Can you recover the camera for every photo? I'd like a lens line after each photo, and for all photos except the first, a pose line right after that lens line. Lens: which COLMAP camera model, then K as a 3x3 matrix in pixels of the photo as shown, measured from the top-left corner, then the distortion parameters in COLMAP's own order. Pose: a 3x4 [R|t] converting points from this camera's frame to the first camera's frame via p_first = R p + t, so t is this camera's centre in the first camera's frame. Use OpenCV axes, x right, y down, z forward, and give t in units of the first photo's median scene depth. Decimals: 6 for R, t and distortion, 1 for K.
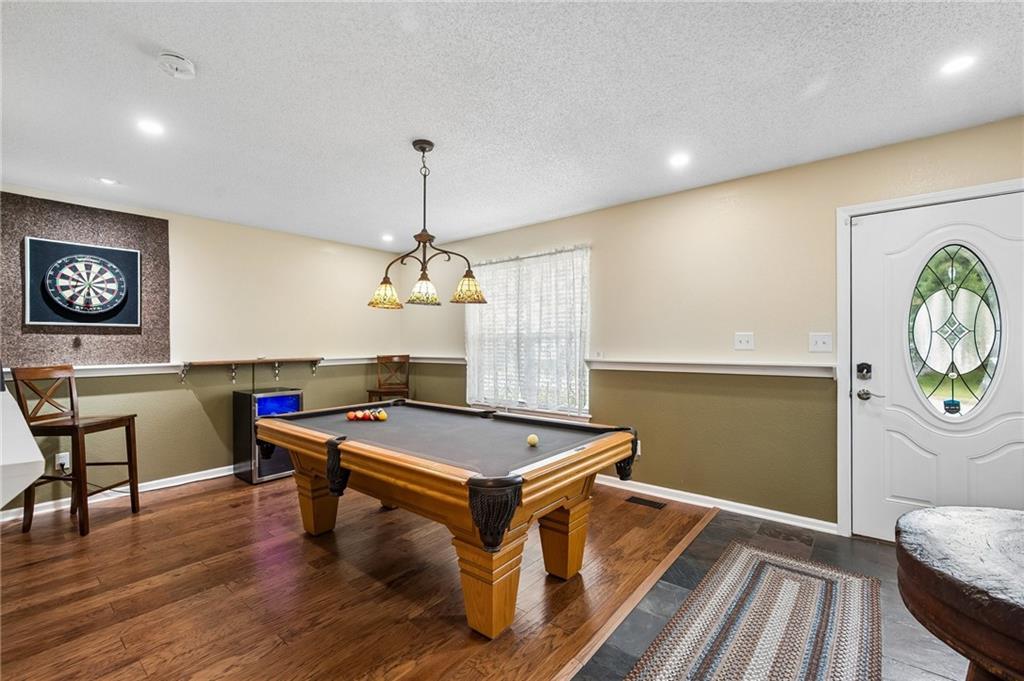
lens RADIAL K [[439.9, 0, 513.1], [0, 439.9, 340.4], [0, 0, 1]] dist [-0.003228, -0.000346]
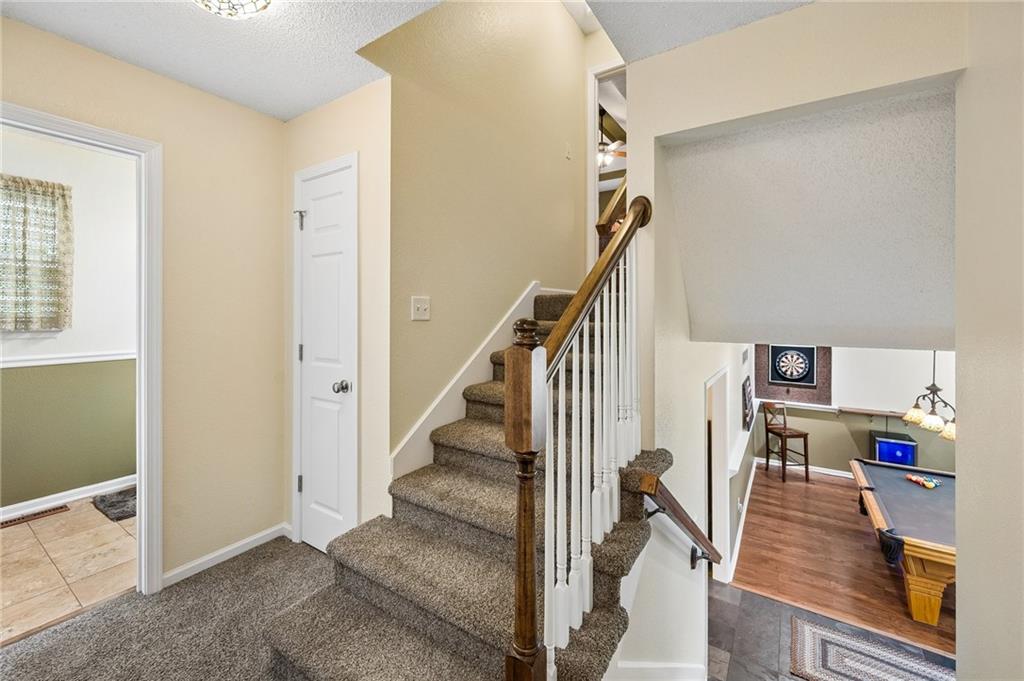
lens RADIAL K [[414.8, 0, 533.9], [0, 414.8, 313.1], [0, 0, 1]] dist [0.006778, 0.000393]
pose [[0.146011, 0.010053, -0.989232, 0.866887], [-0.006552, 0.999936, 0.009195, -0.400629], [0.989261, 0.005139, 0.146067, -0.551657]]
